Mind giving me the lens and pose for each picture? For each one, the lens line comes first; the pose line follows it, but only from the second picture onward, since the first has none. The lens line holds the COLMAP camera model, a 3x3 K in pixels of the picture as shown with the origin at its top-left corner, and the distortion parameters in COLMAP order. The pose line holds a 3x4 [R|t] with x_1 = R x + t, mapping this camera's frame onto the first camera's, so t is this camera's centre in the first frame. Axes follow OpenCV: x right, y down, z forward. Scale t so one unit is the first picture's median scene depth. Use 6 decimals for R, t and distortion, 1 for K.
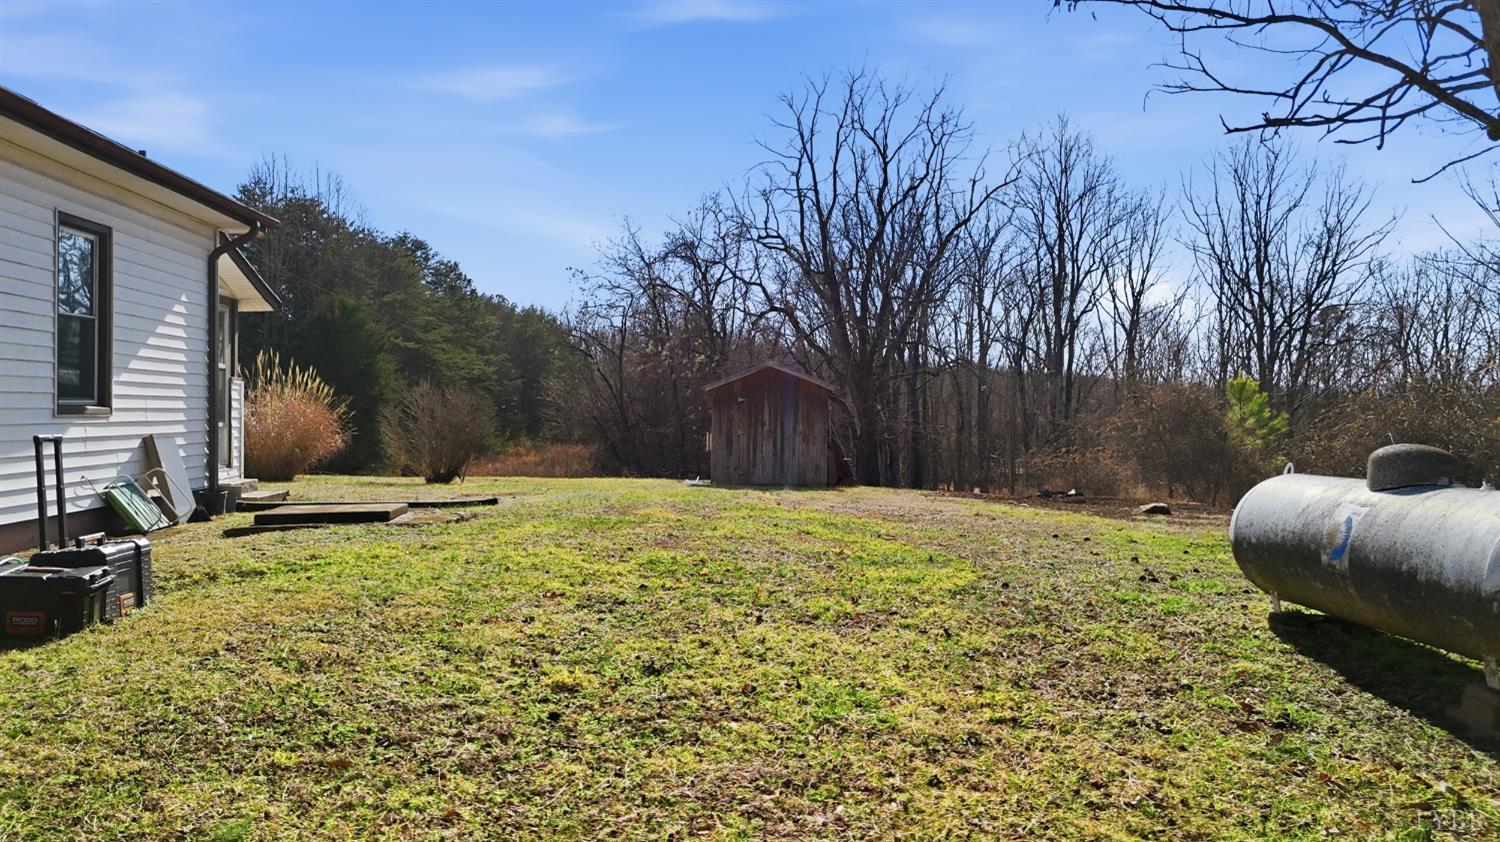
lens RADIAL K [[1134.4, 0, 741.8], [0, 1134.4, 383.4], [0, 0, 1]] dist [0.051495, -0.009360]
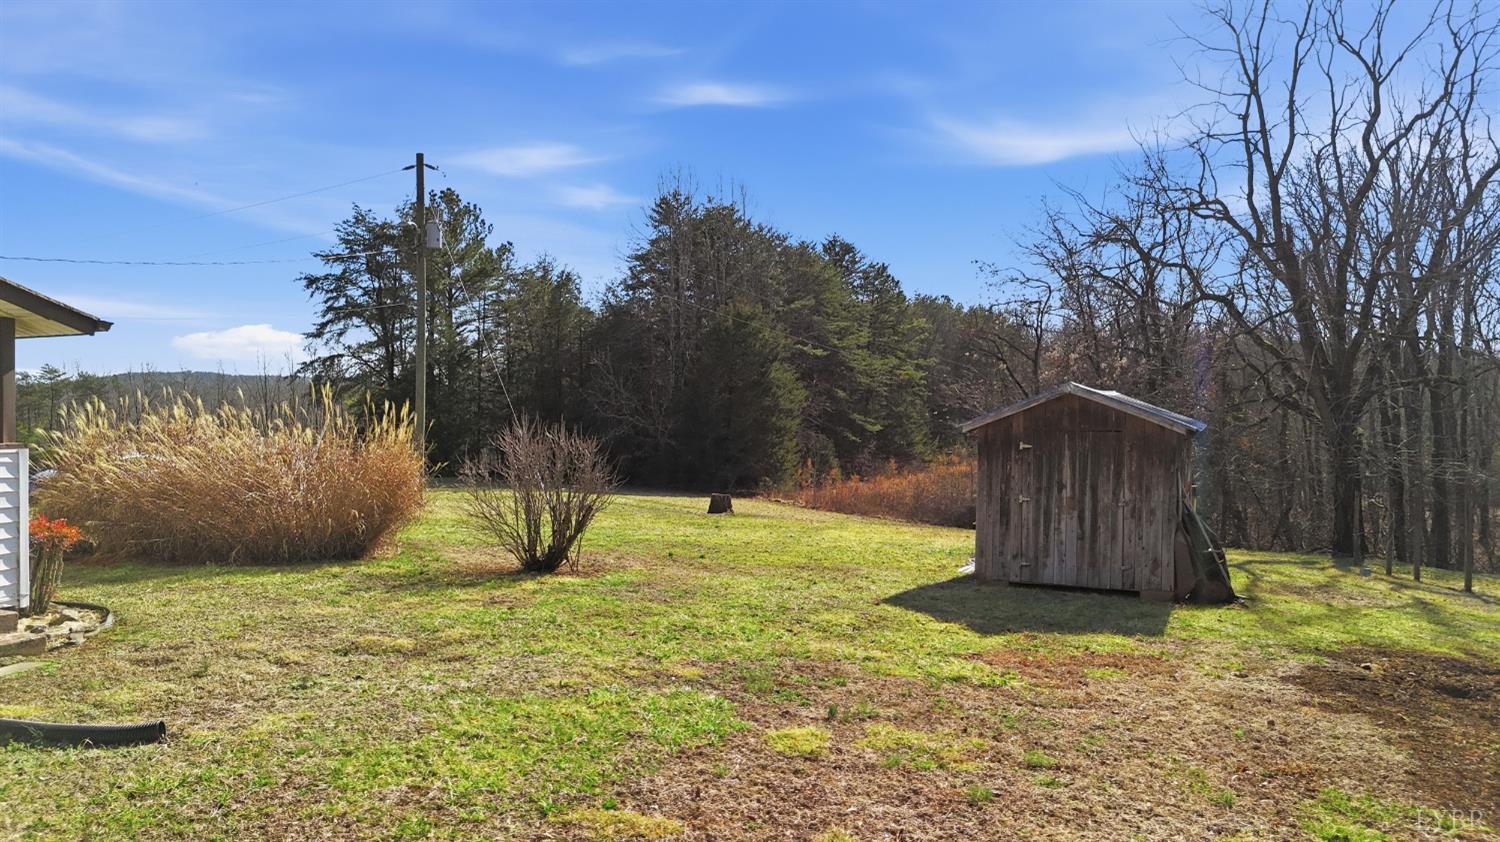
lens RADIAL K [[1115.6, 0, 743.3], [0, 1115.6, 431.5], [0, 0, 1]] dist [0.043732, -0.005593]
pose [[0.915845, 0.006346, -0.401482, 0.045311], [0.010857, 0.999118, 0.040559, -0.008709], [0.401385, -0.041505, 0.914968, 0.166030]]
